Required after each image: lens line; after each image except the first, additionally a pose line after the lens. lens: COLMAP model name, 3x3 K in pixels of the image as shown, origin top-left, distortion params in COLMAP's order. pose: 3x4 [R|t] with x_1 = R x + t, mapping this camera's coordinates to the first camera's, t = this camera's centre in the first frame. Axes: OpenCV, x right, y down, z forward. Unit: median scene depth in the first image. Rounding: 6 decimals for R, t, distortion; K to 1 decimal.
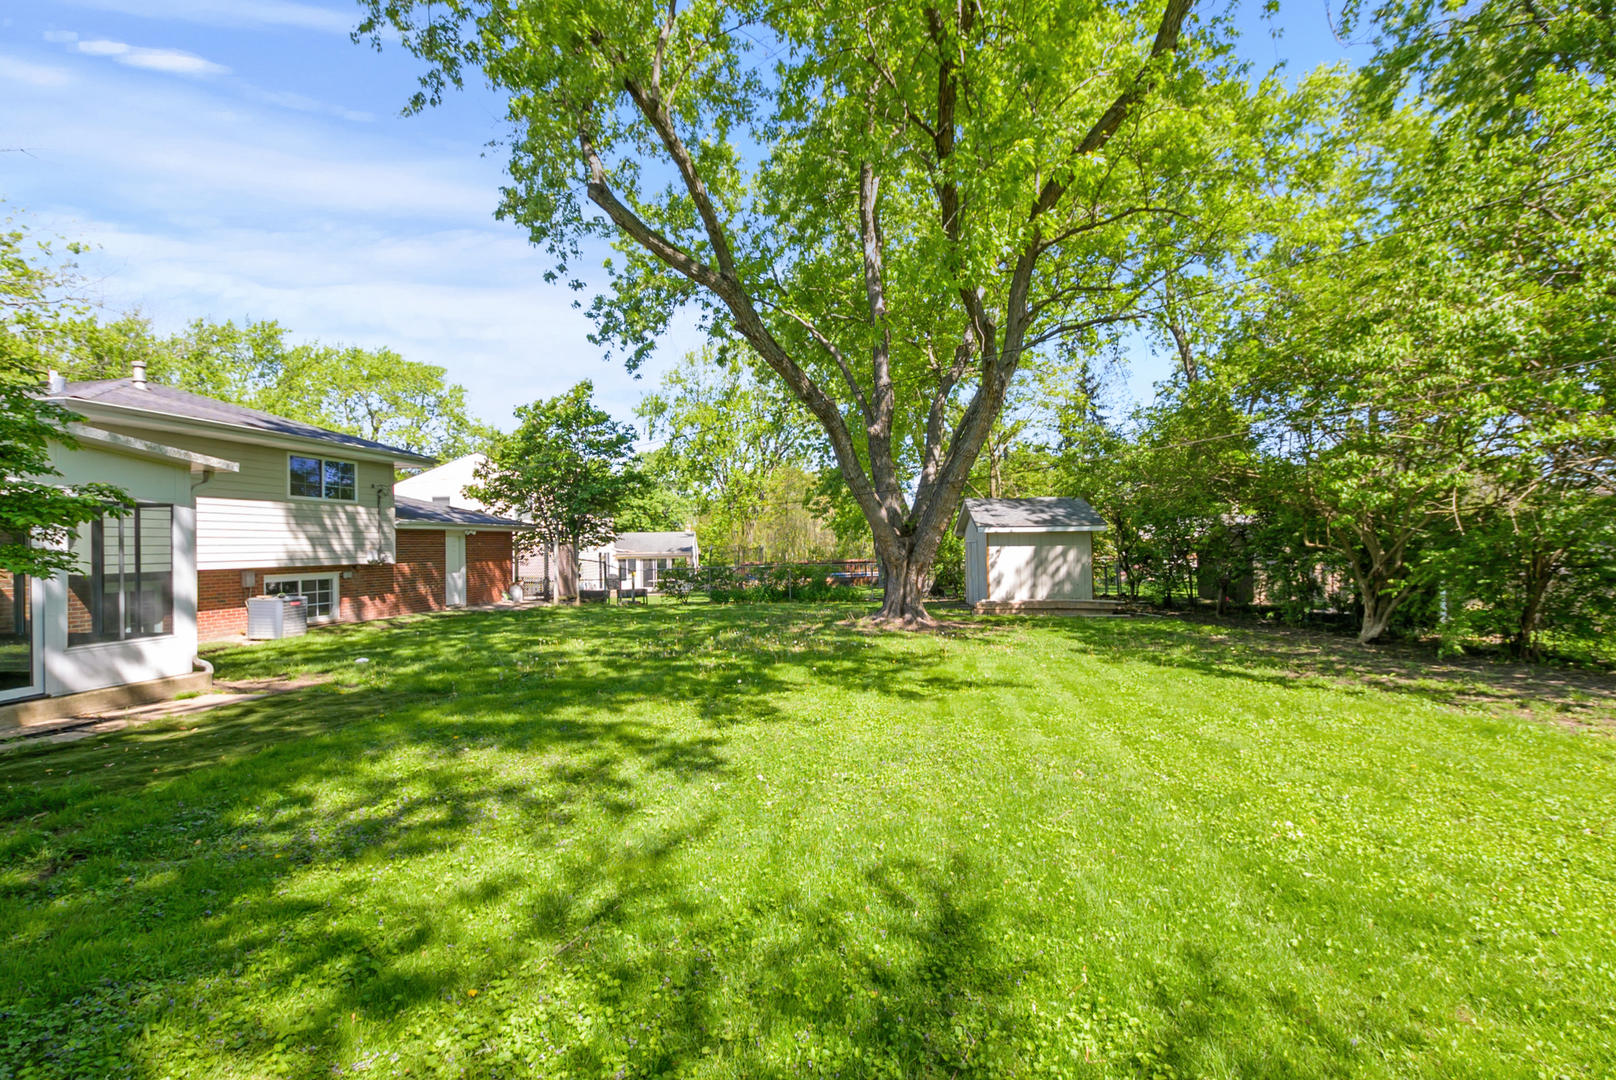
lens RADIAL K [[712.7, 0, 820.4], [0, 712.7, 547.8], [0, 0, 1]] dist [0.013350, -0.006586]
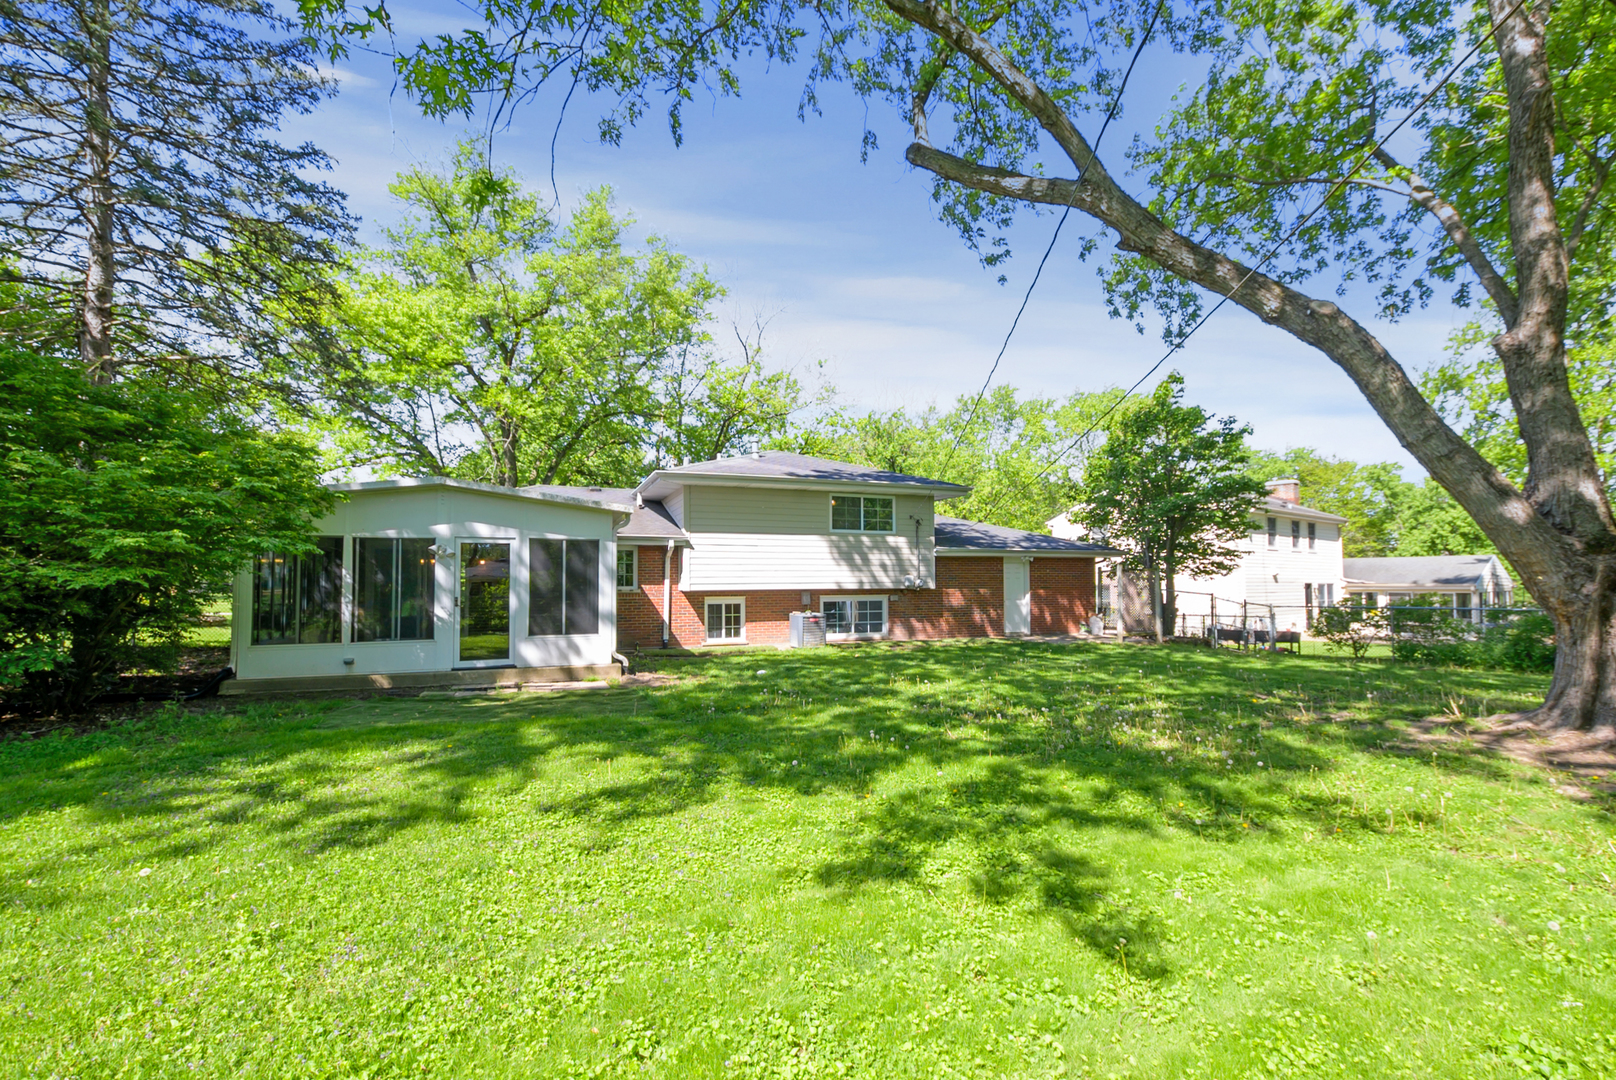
lens RADIAL K [[712.7, 0, 820.4], [0, 712.7, 547.8], [0, 0, 1]] dist [0.013350, -0.006586]
pose [[0.491852, -0.028748, -0.870204, 0.283324], [-0.006514, 0.999305, -0.036695, 0.000947], [0.870655, 0.023717, 0.491323, 0.376654]]
